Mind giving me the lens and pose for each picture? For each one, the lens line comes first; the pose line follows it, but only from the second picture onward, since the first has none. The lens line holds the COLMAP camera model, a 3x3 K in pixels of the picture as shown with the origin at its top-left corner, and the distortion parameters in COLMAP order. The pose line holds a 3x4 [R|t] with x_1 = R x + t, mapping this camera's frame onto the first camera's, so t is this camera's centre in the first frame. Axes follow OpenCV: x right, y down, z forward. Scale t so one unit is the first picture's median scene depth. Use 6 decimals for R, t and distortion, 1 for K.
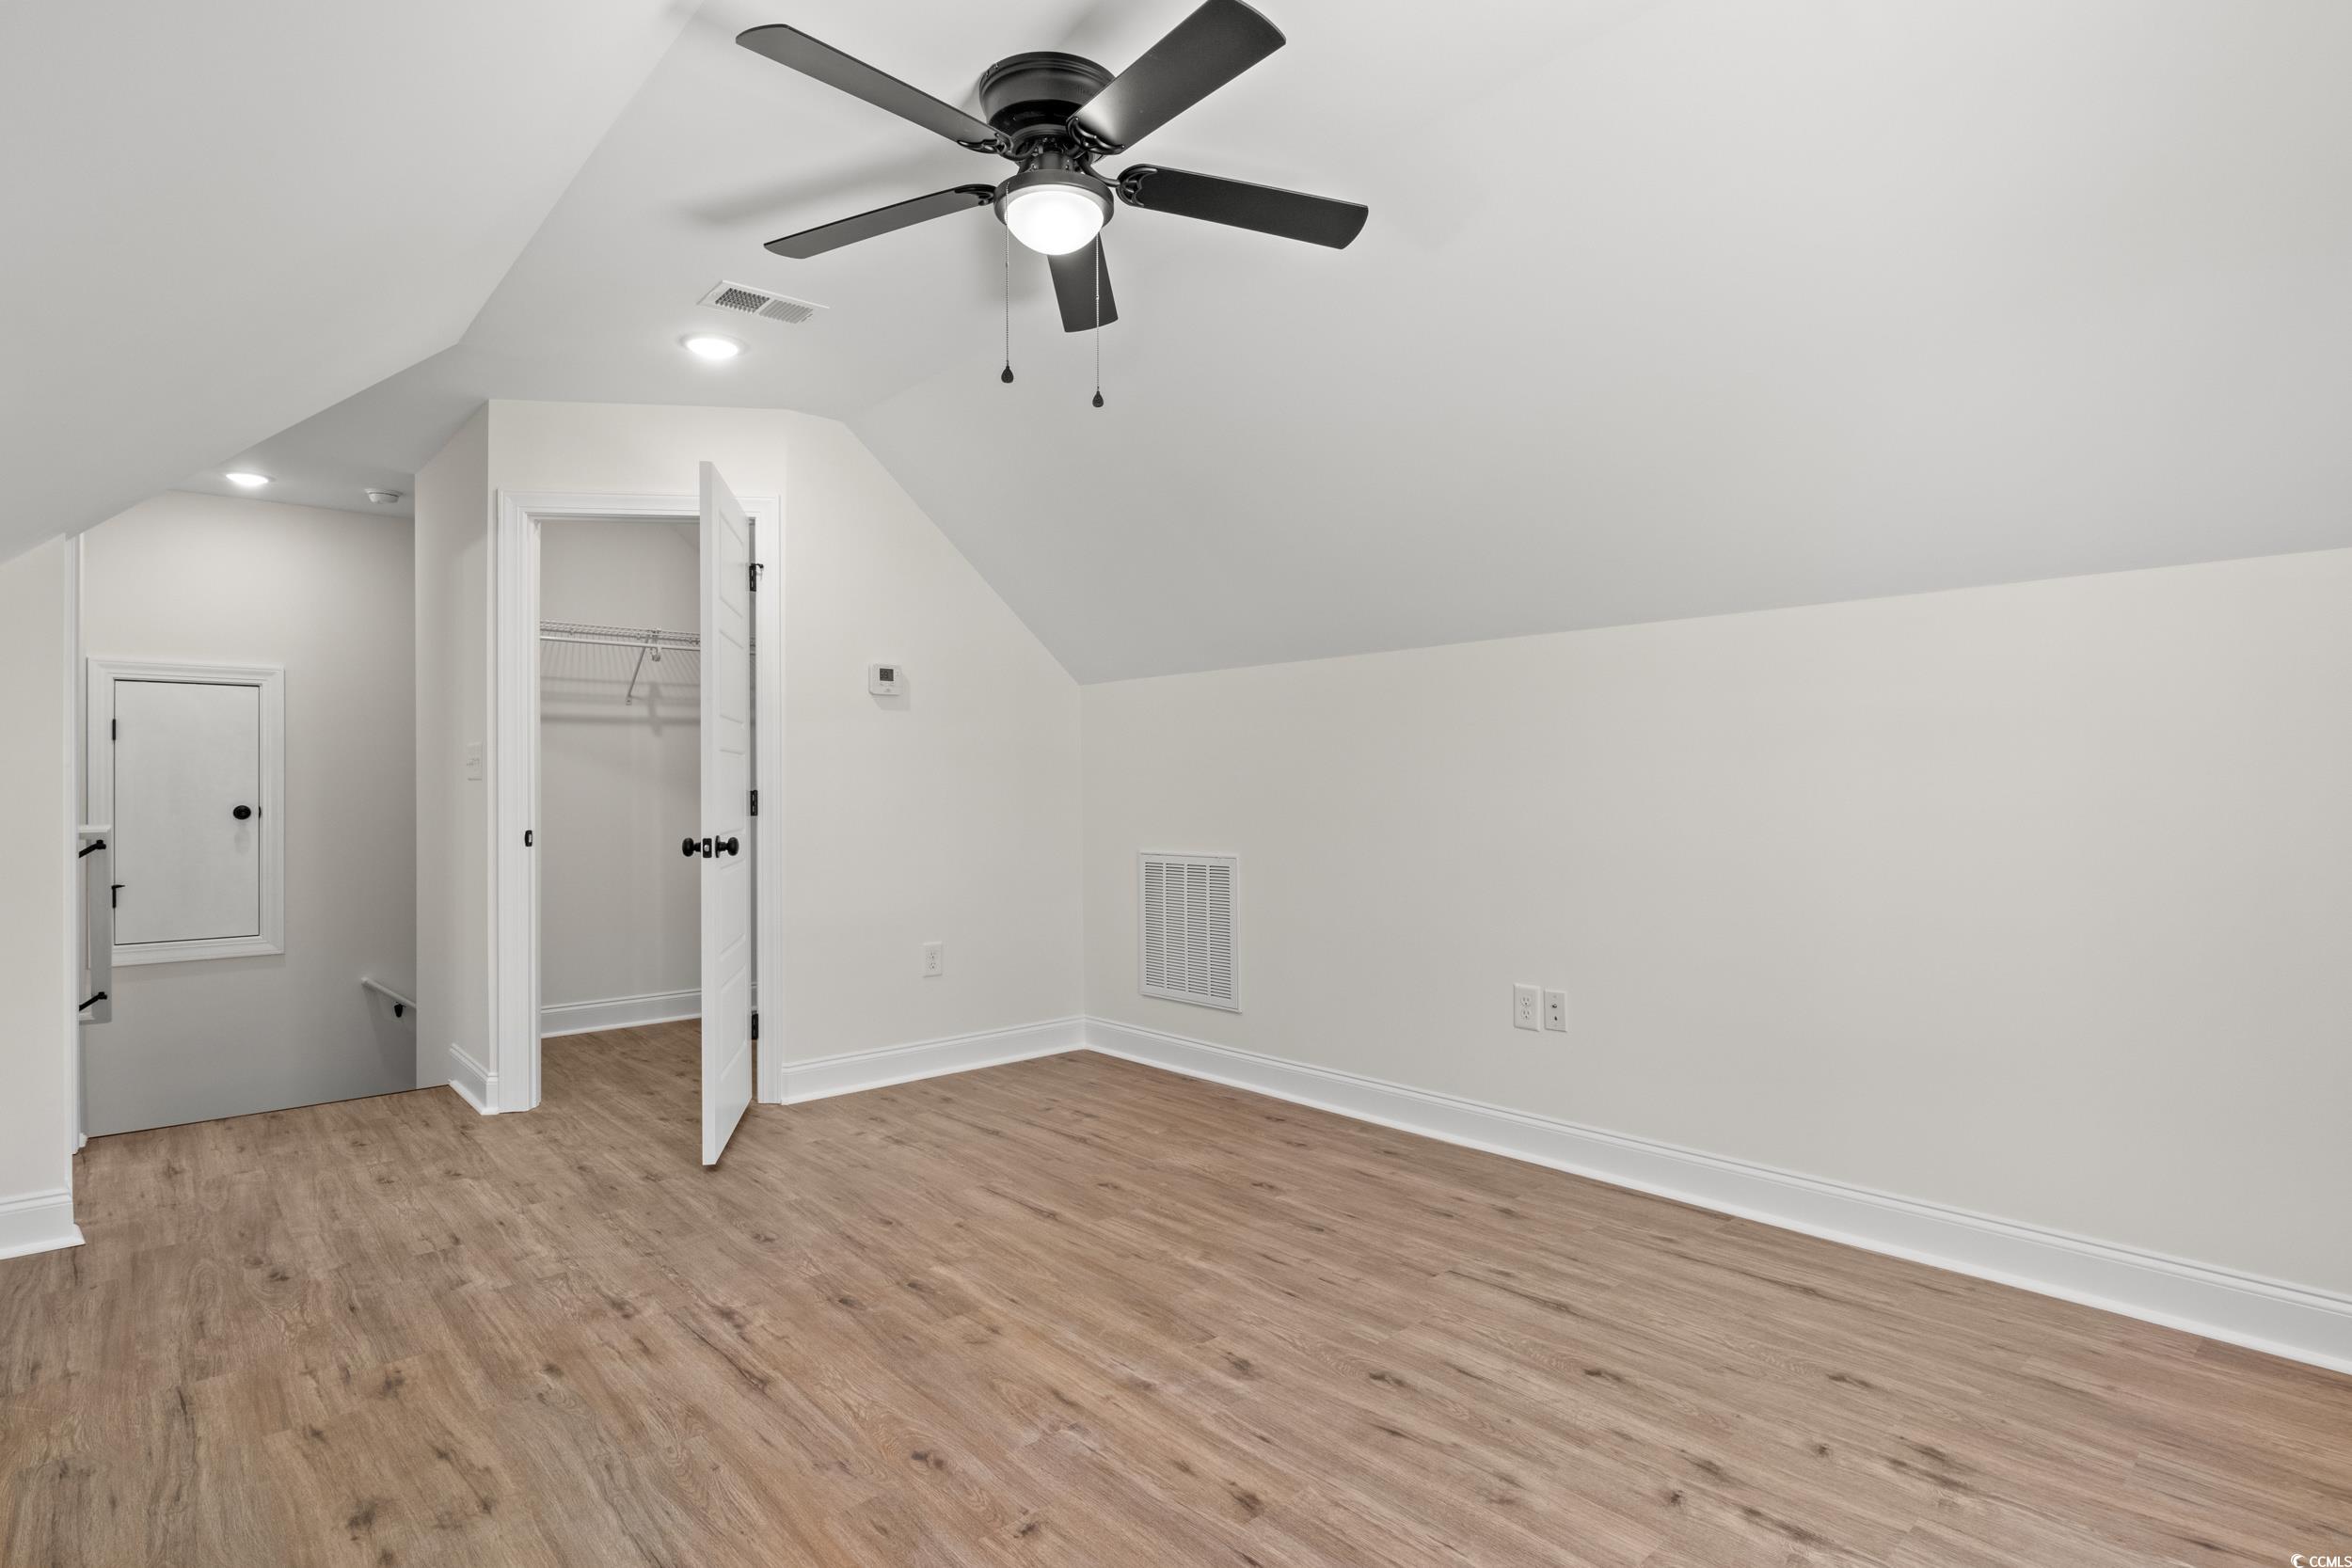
lens RADIAL K [[1164.3, 0, 1191.1], [0, 1164.3, 790.7], [0, 0, 1]] dist [-0.004261, -0.001748]
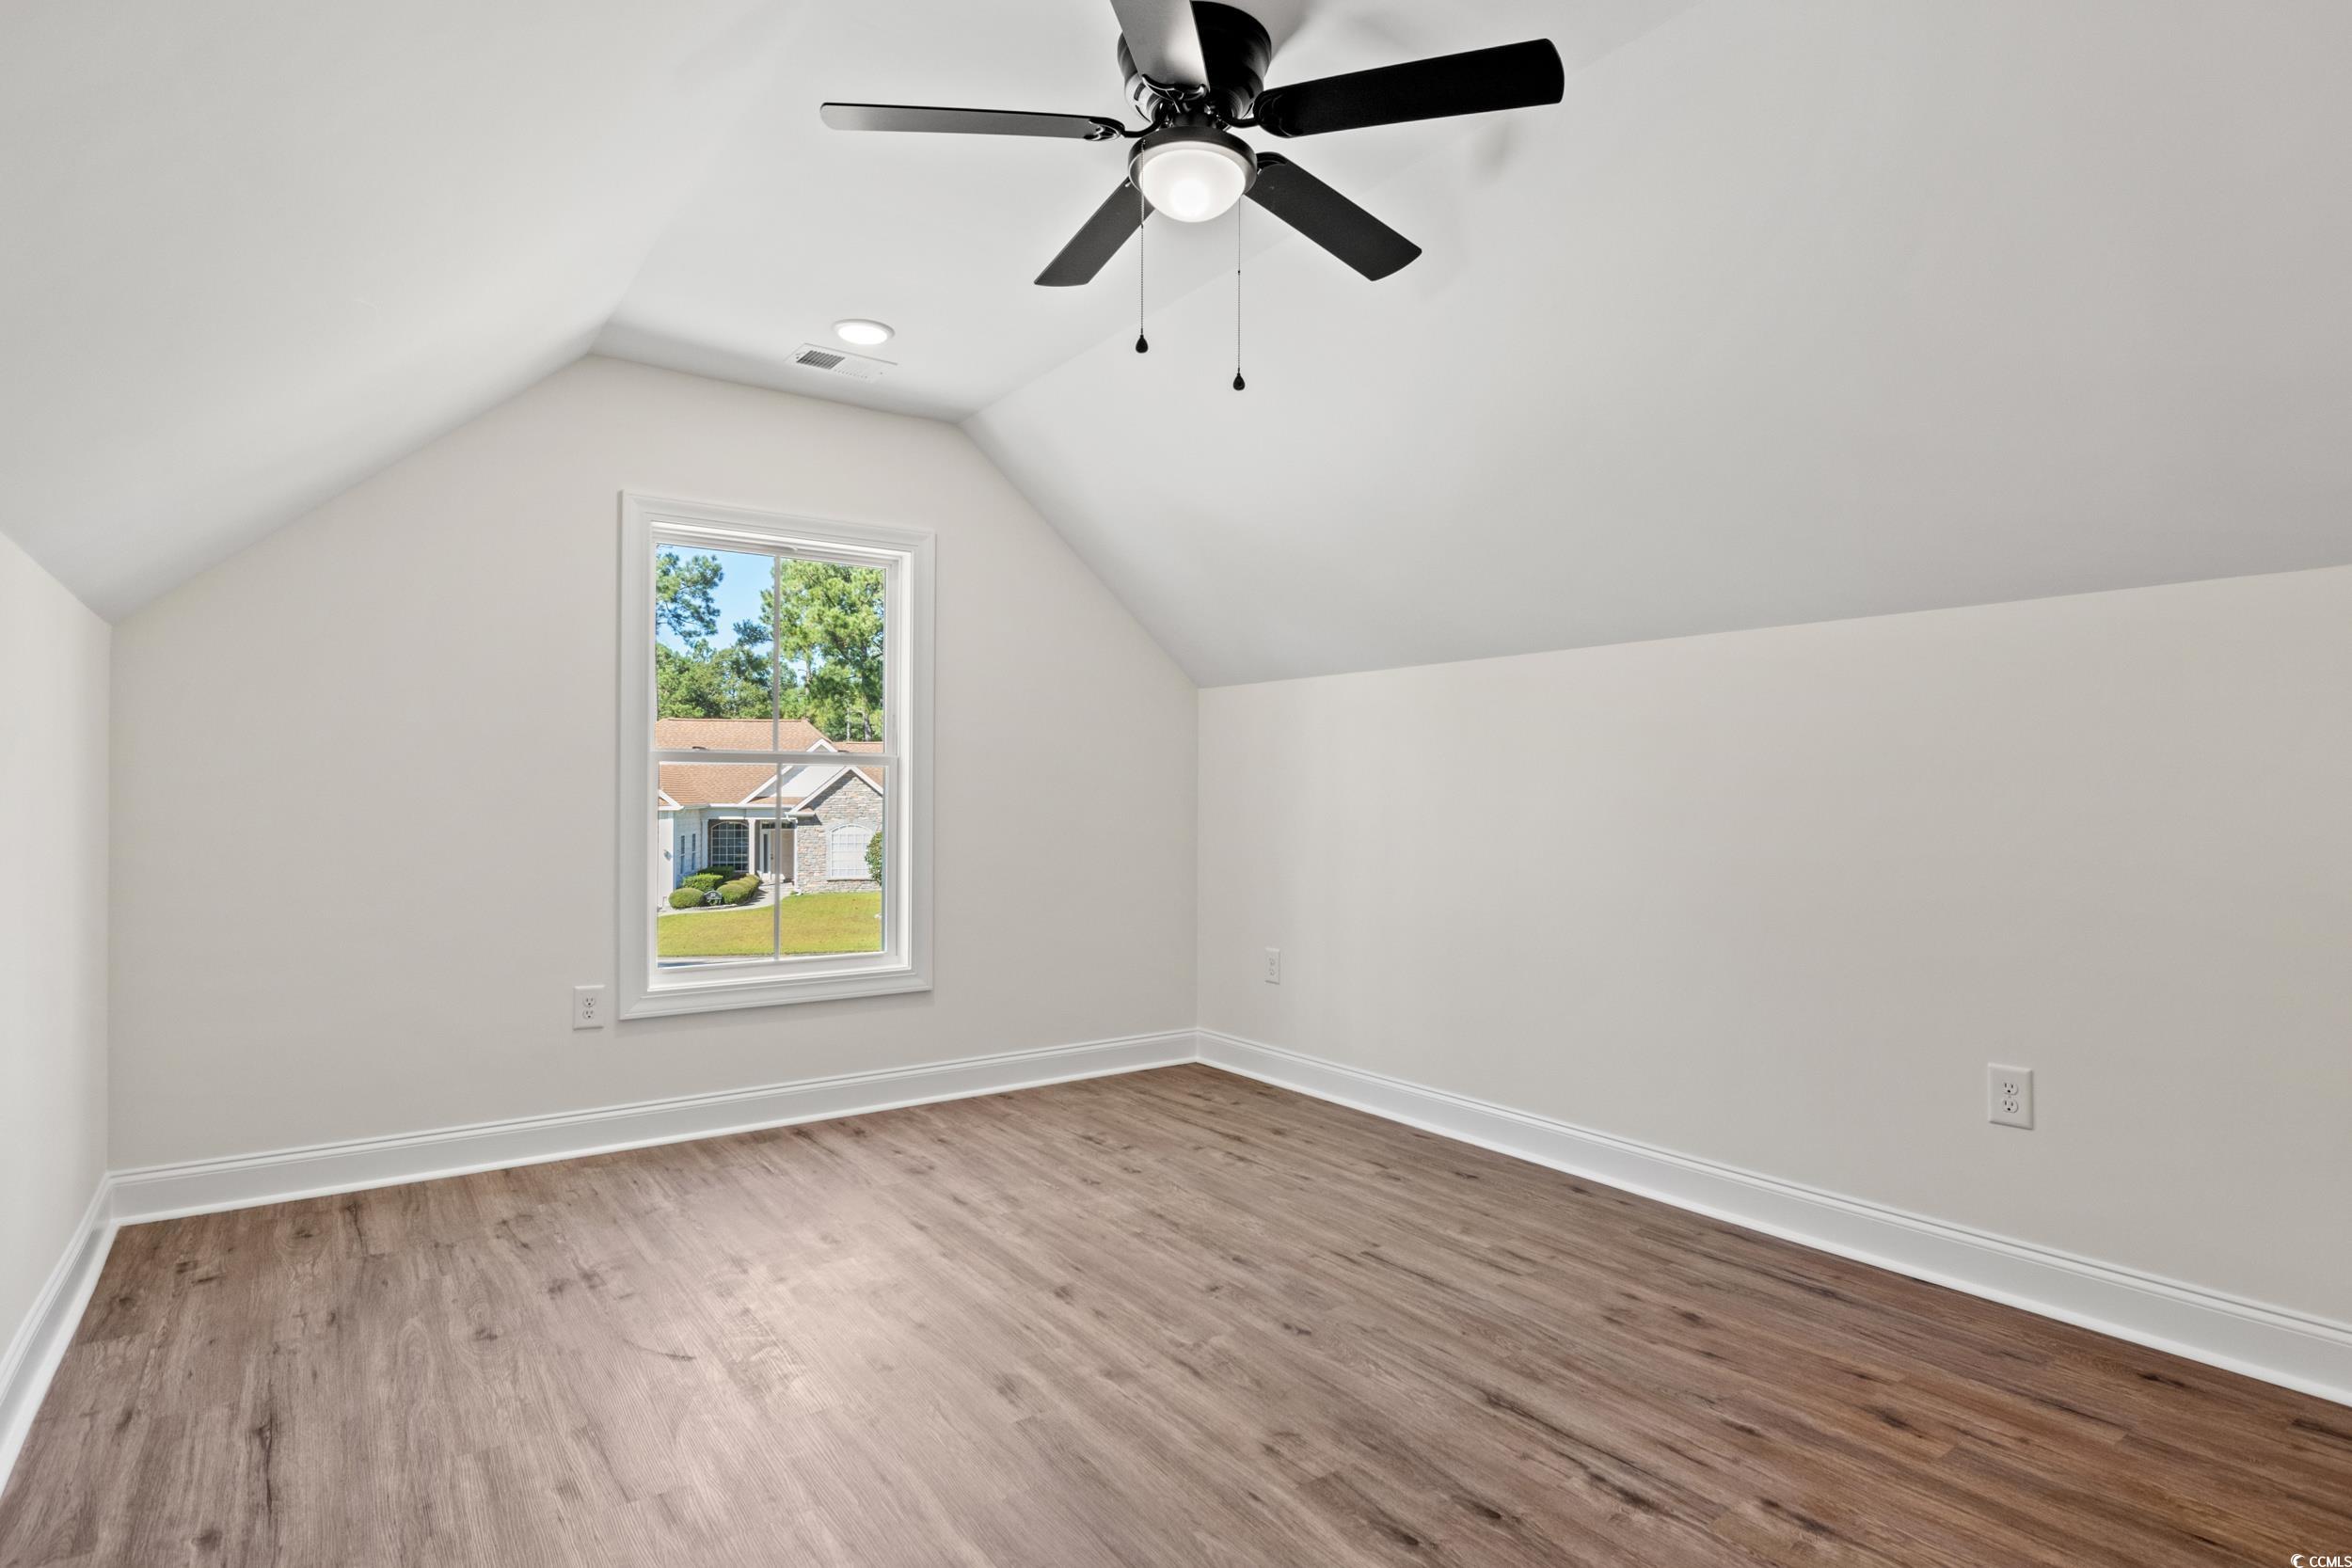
lens RADIAL K [[1164.3, 0, 1191.1], [0, 1164.3, 790.7], [0, 0, 1]] dist [-0.004261, -0.001748]
pose [[-0.993084, 0.007898, 0.117142, -0.229964], [0.007850, 0.999969, -0.000871, -0.005905], [-0.117146, 0.000055, -0.993115, 1.966678]]
